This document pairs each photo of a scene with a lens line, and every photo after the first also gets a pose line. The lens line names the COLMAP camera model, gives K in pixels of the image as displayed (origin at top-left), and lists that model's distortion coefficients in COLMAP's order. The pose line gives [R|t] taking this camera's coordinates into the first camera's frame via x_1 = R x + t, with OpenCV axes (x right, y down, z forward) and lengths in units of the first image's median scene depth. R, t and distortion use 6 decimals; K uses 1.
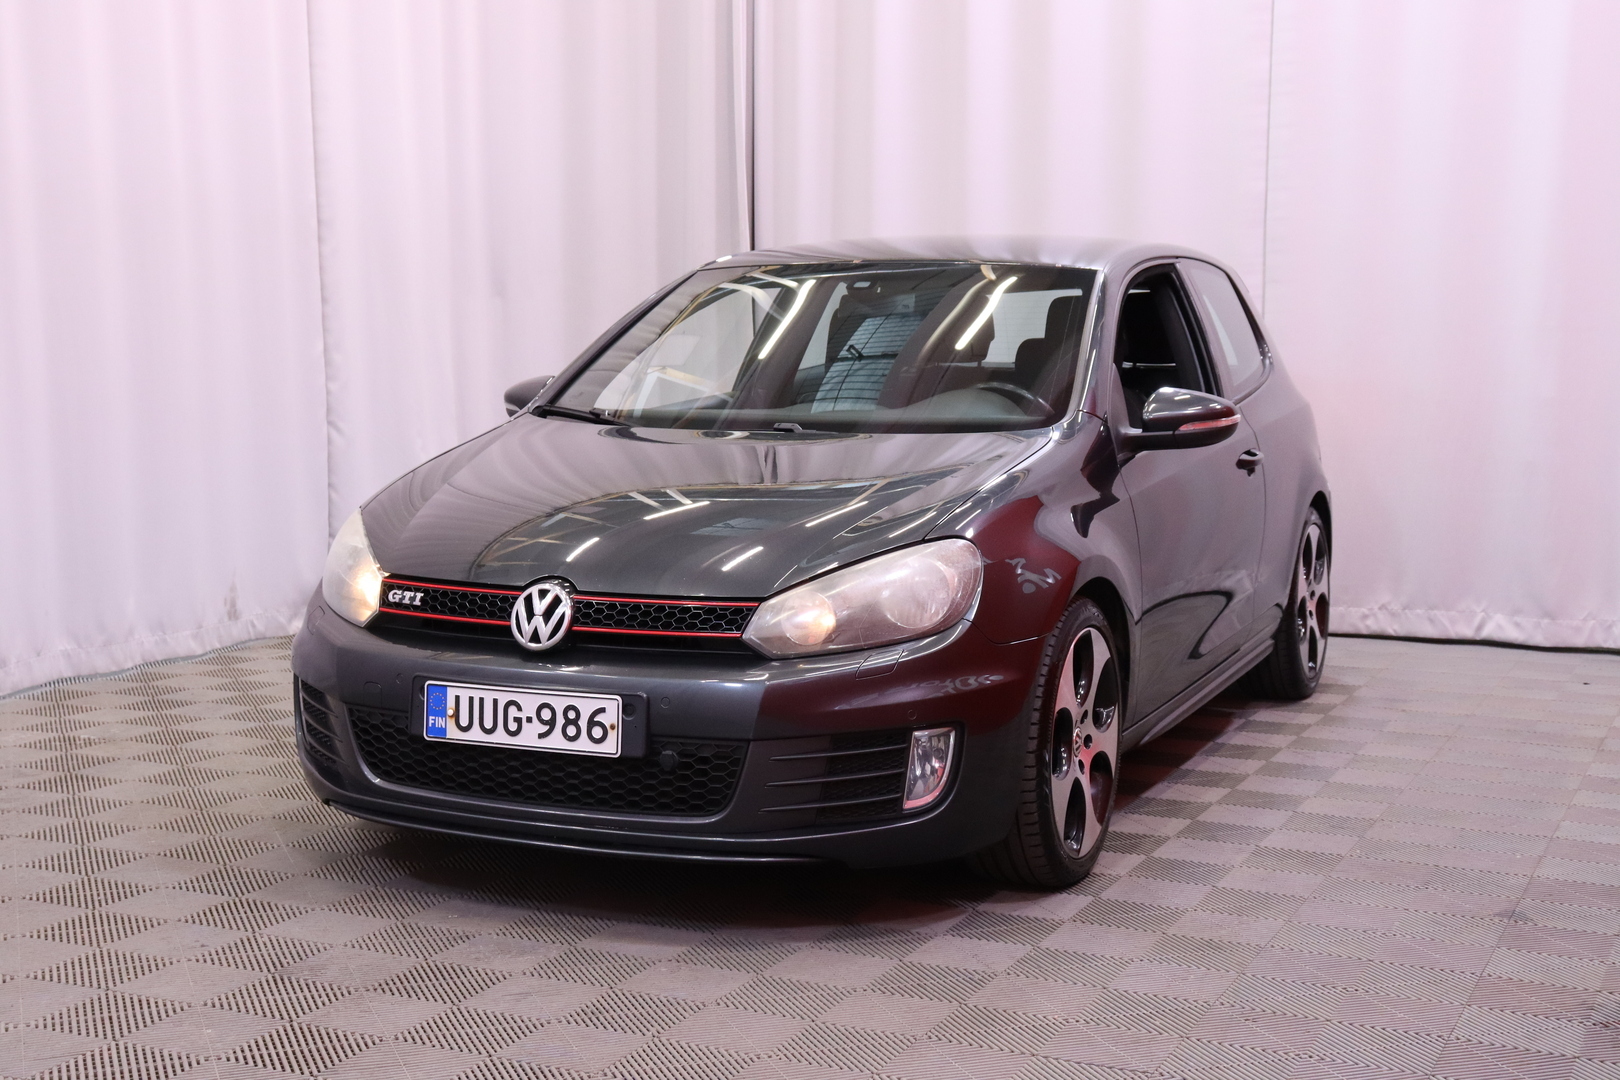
lens RADIAL K [[2221.9, 0, 804.6], [0, 2221.9, 546.6], [0, 0, 1]] dist [-0.019389, 0.000000]
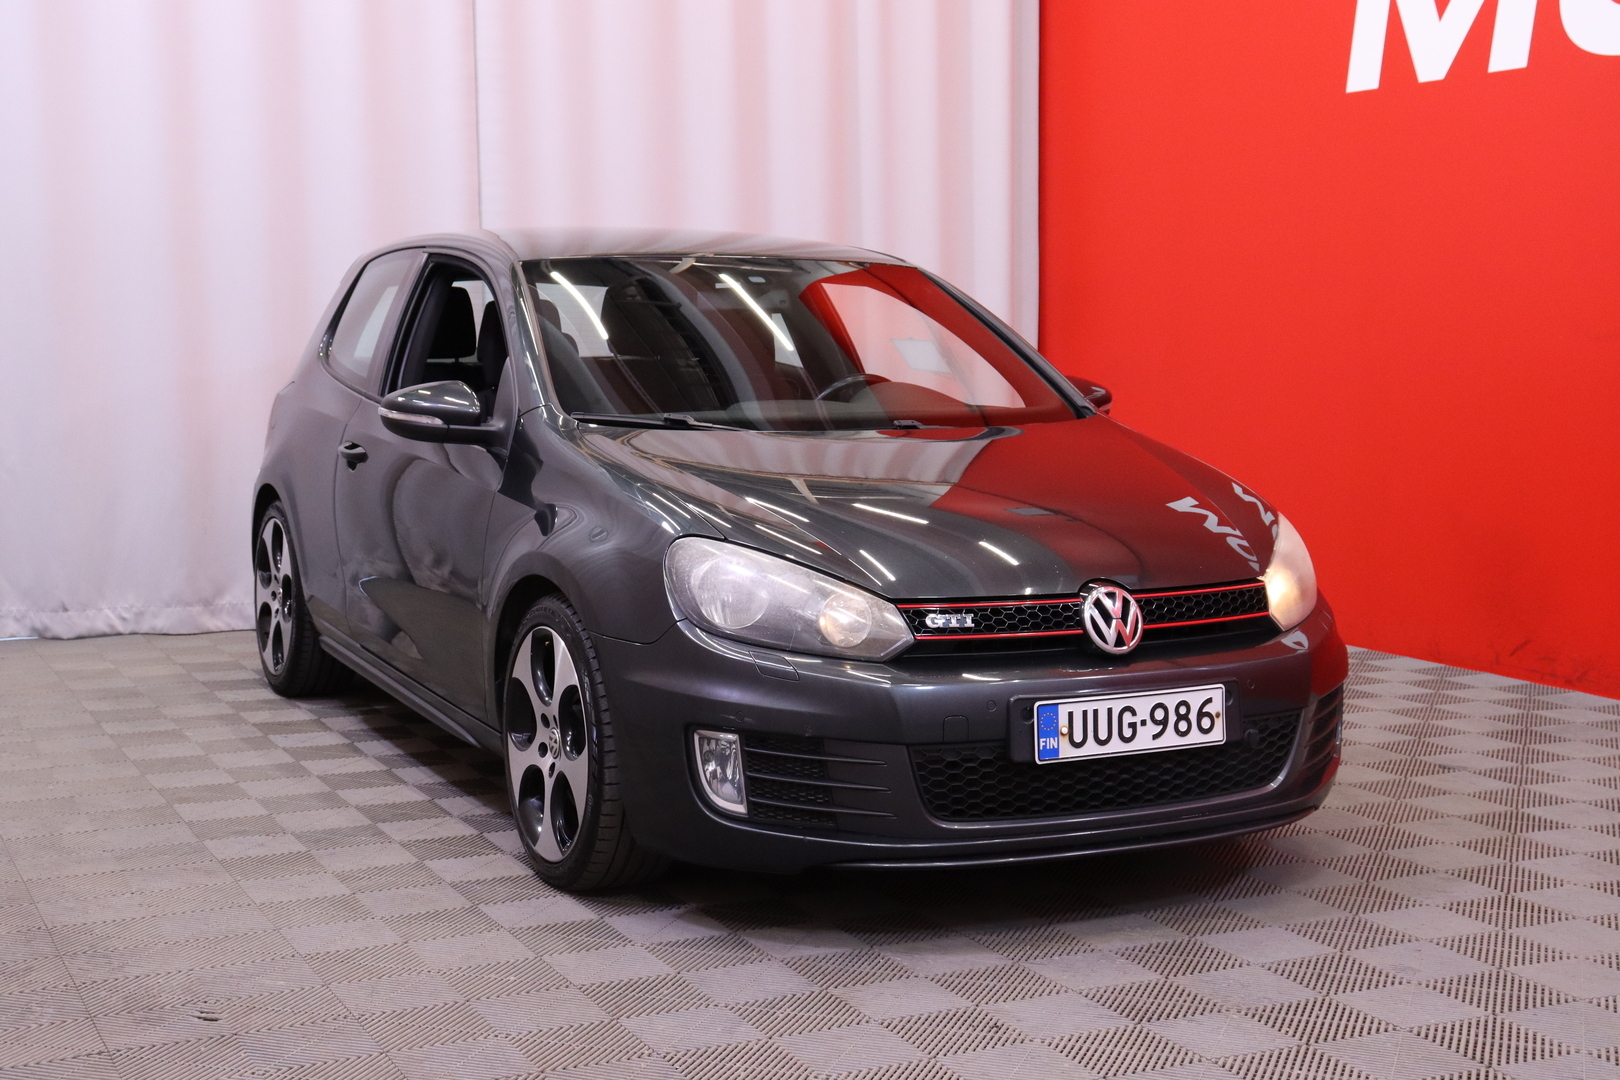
lens RADIAL K [[2221.9, 0, 817.9], [0, 2221.9, 539.4], [0, 0, 1]] dist [-0.019389, 0.000000]
pose [[0.634553, -0.083211, 0.768387, -0.963398], [0.081282, 0.995859, 0.040720, -0.055409], [-0.768593, 0.036617, 0.638689, 0.470556]]
